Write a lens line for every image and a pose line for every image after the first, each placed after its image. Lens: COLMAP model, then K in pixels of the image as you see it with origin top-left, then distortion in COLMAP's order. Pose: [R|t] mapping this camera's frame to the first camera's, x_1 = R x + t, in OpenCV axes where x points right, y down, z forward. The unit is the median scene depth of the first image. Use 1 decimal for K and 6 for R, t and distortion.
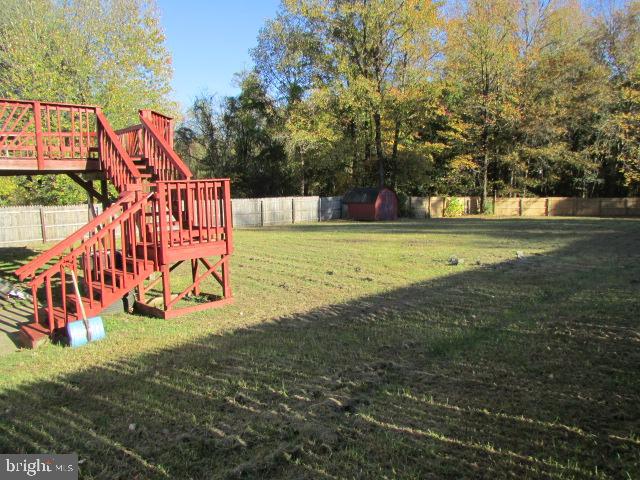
lens RADIAL K [[452.6, 0, 319.3], [0, 452.6, 240.6], [0, 0, 1]] dist [0.011577, -0.000358]
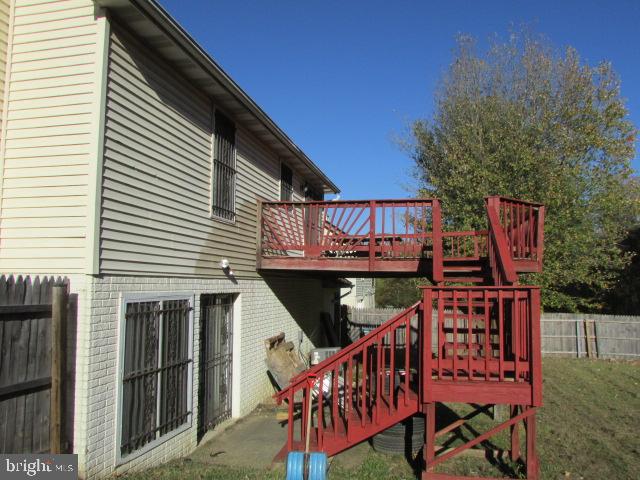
lens RADIAL K [[535.2, 0, 318.8], [0, 535.2, 238.7], [0, 0, 1]] dist [-0.014270, -0.002502]
pose [[0.610465, -0.044227, -0.790808, 0.176001], [-0.134778, 0.978077, -0.158743, -0.034259], [0.780492, 0.203491, 0.591121, 0.266353]]
